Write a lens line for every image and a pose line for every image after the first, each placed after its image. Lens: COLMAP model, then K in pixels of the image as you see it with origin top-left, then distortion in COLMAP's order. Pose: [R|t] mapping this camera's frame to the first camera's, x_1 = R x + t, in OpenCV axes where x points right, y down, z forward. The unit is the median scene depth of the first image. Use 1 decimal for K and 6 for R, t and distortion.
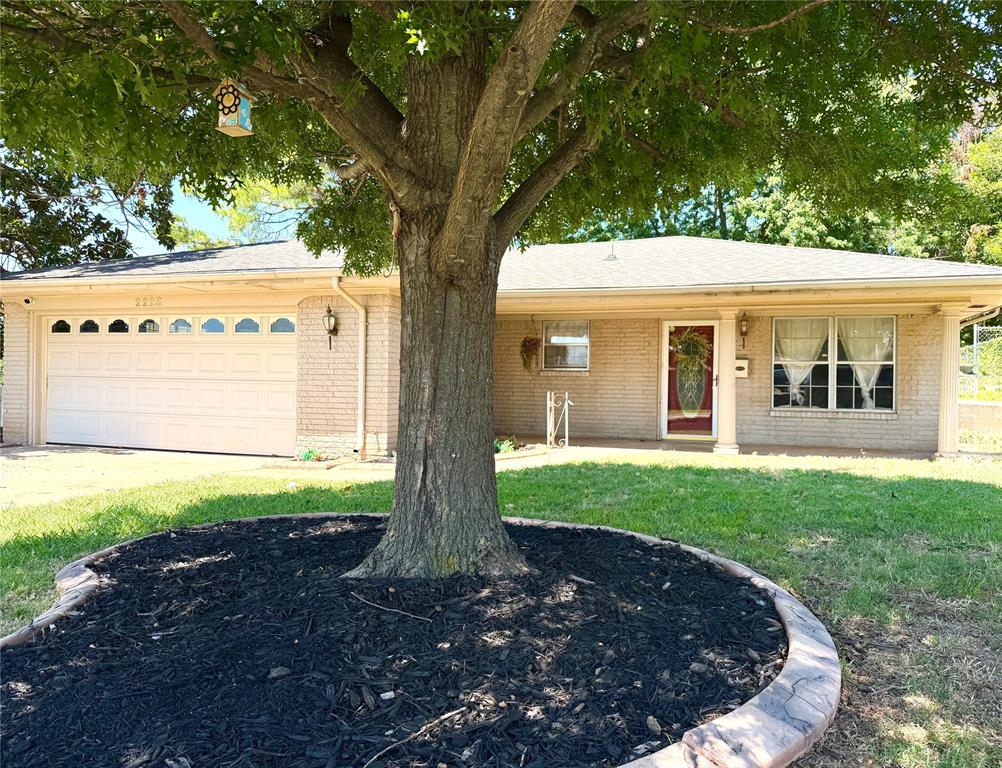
lens RADIAL K [[744.5, 0, 501.0], [0, 744.5, 384.0], [0, 0, 1]] dist [0.062543, -0.002031]
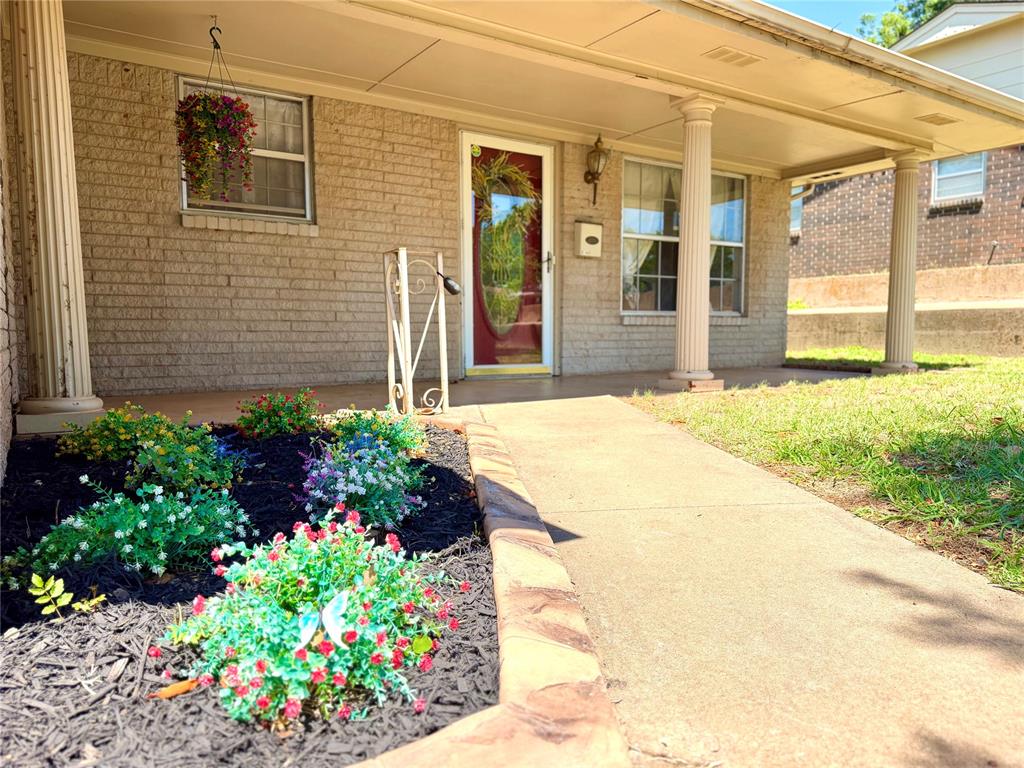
lens RADIAL K [[742.5, 0, 512.0], [0, 742.5, 384.0], [0, 0, 1]] dist [0.128364, -0.188627]
pose [[0.599434, -0.068239, 0.797510, -0.169138], [0.010021, 0.996921, 0.077770, 0.043000], [-0.800361, -0.038626, 0.598272, 0.726279]]
